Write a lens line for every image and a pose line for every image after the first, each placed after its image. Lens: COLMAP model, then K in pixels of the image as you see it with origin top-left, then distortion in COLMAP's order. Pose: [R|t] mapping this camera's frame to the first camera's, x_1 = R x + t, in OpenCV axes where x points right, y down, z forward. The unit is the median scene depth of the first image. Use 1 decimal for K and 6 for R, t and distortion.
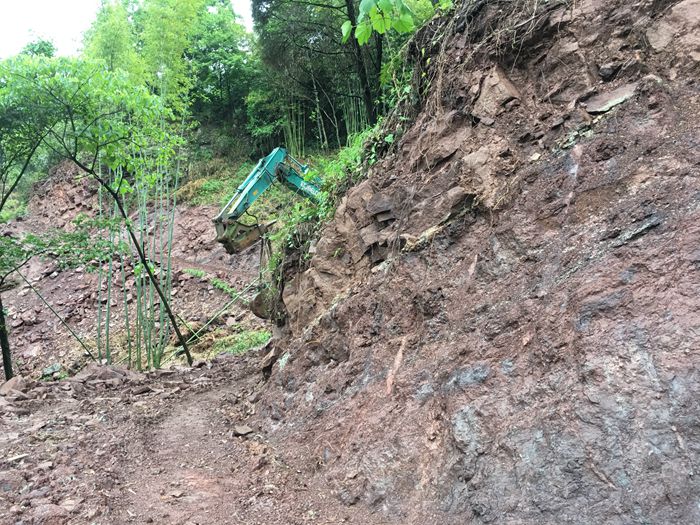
lens RADIAL K [[613.8, 0, 350.0], [0, 613.8, 262.5], [0, 0, 1]] dist [0.044956, -0.007003]
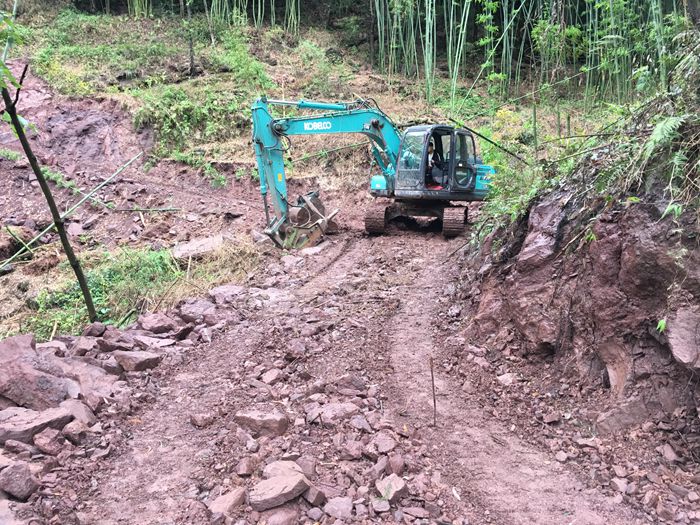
lens RADIAL K [[613.8, 0, 350.0], [0, 613.8, 262.5], [0, 0, 1]] dist [0.044956, -0.007003]
pose [[0.943844, 0.043006, 0.327581, -0.091862], [-0.089939, 0.987493, 0.129493, 0.010215], [-0.317915, -0.151683, 0.935907, 0.170518]]
